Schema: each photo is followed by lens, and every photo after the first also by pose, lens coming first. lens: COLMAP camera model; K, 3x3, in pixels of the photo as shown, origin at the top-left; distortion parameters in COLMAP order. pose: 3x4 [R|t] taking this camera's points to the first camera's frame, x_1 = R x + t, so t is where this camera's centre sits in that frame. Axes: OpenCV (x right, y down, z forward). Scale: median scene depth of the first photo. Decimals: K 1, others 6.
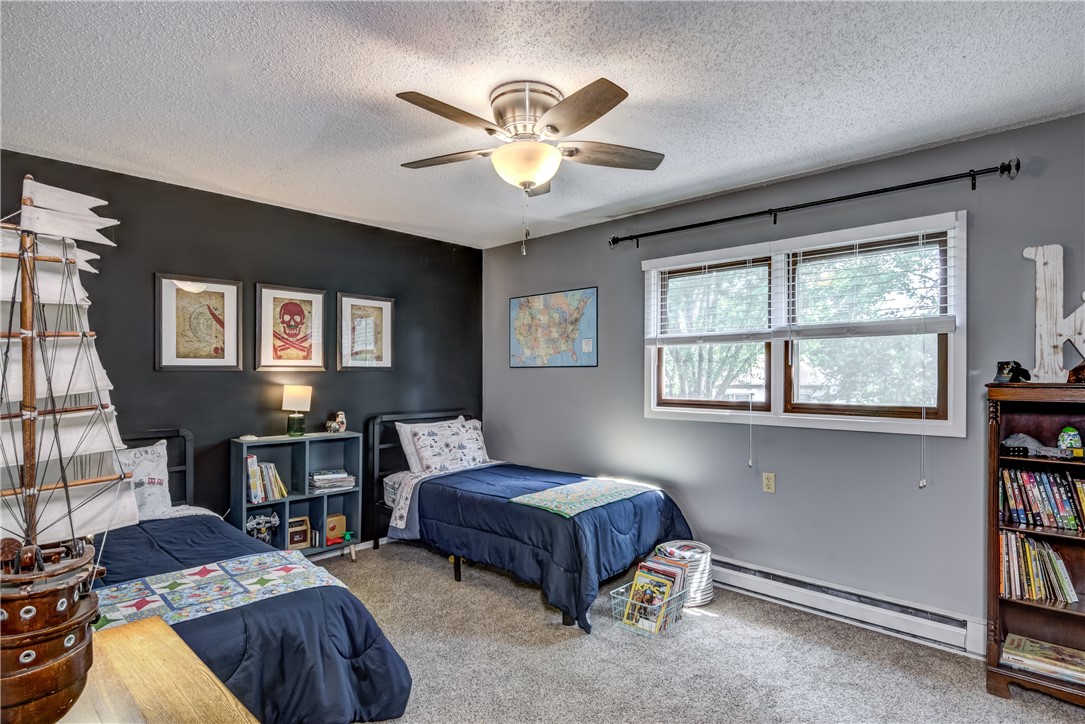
lens RADIAL K [[551.7, 0, 546.1], [0, 551.7, 381.7], [0, 0, 1]] dist [0.000691, -0.000261]
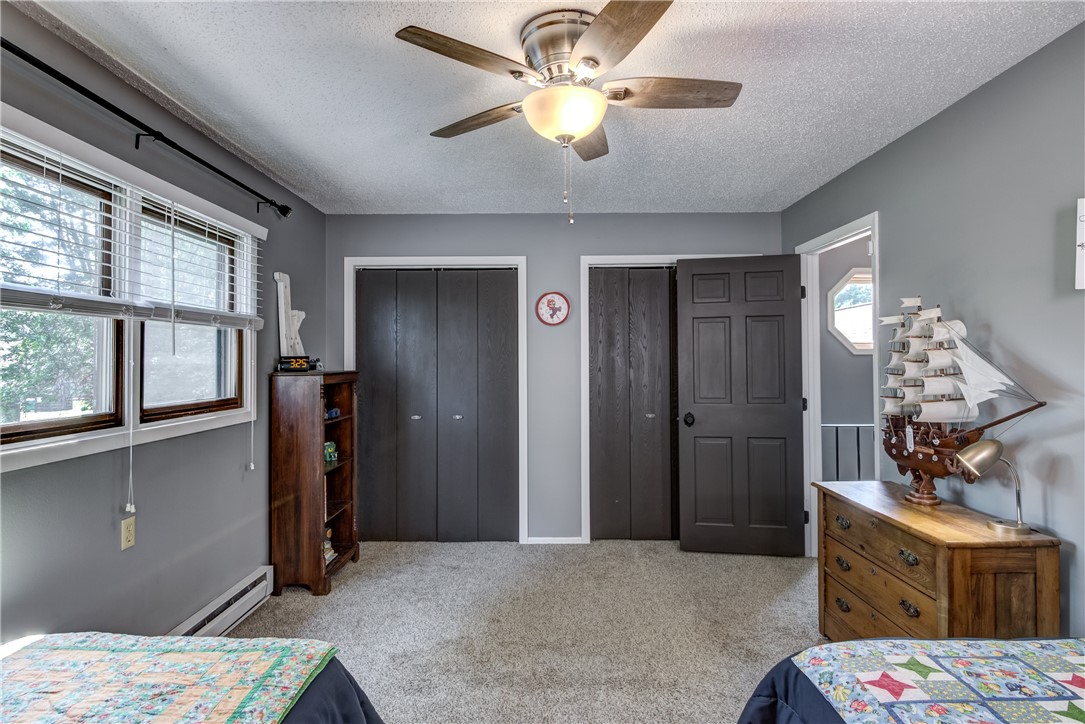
lens RADIAL K [[550.8, 0, 546.1], [0, 550.8, 359.2], [0, 0, 1]] dist [-0.000187, -0.002450]
pose [[-0.668506, 0.003715, 0.743698, -0.580308], [0.013736, 0.999879, 0.007352, -0.032183], [-0.743580, 0.015130, -0.668475, 1.462744]]
